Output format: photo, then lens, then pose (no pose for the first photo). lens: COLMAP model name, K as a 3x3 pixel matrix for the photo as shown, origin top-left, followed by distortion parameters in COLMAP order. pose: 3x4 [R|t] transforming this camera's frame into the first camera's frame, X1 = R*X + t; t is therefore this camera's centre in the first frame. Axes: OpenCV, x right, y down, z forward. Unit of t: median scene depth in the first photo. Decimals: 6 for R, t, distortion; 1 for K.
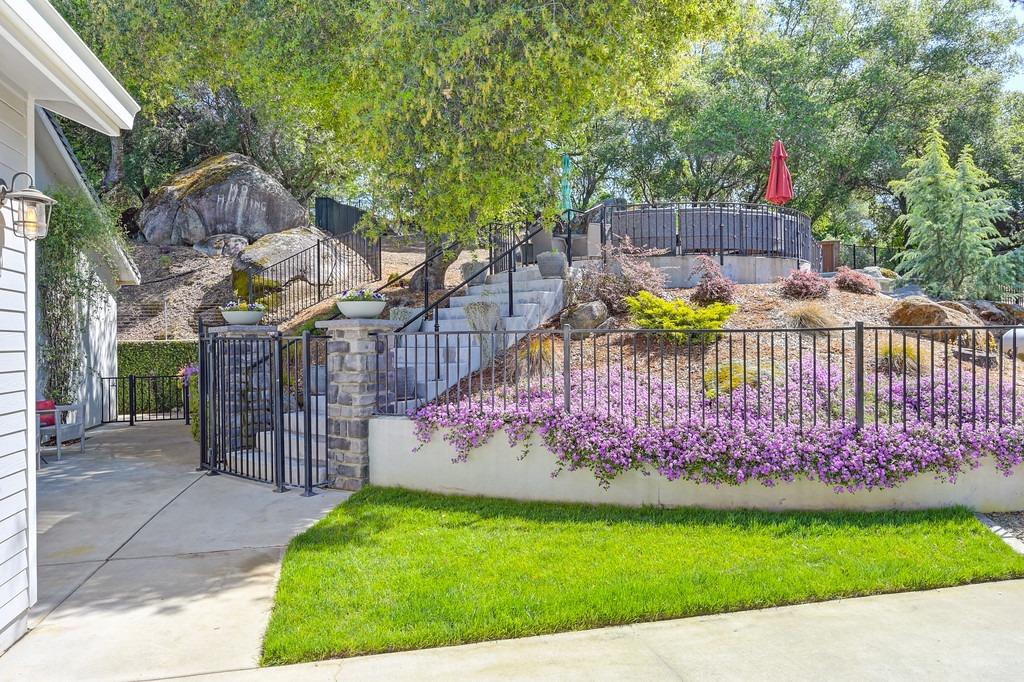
lens RADIAL K [[689.1, 0, 512.0], [0, 689.1, 341.0], [0, 0, 1]] dist [0.003591, 0.000517]
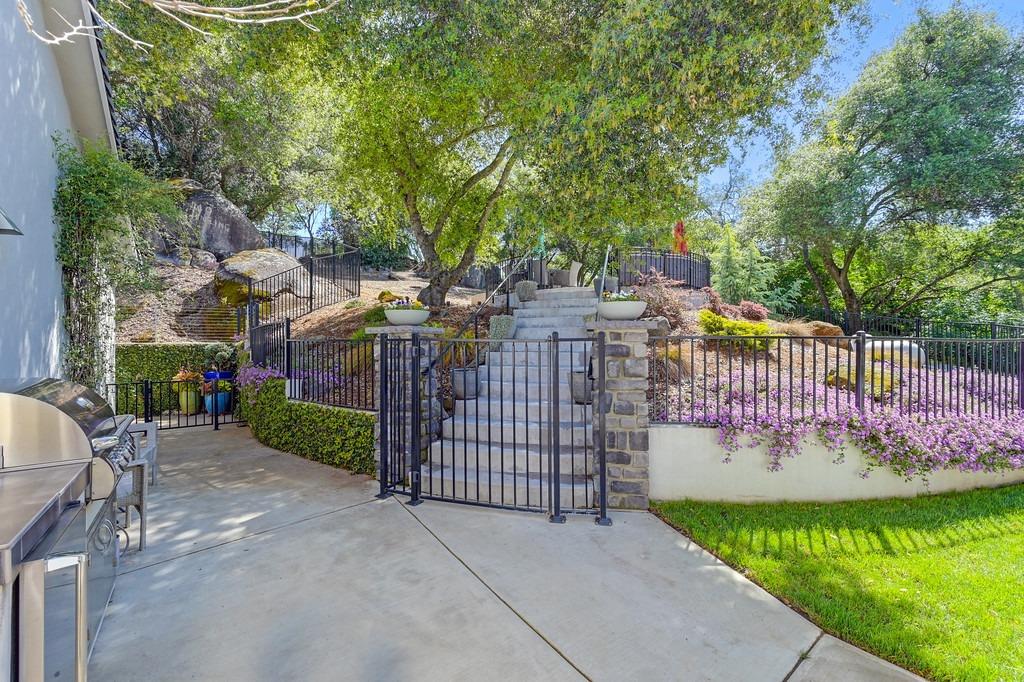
lens RADIAL K [[416.7, 0, 512.0], [0, 416.7, 341.0], [0, 0, 1]] dist [0.000001, 0.000019]
pose [[0.918521, 0.016385, 0.395033, -0.245451], [-0.009027, 0.999750, -0.020477, 0.003351], [-0.395269, 0.015243, 0.918439, 0.226421]]
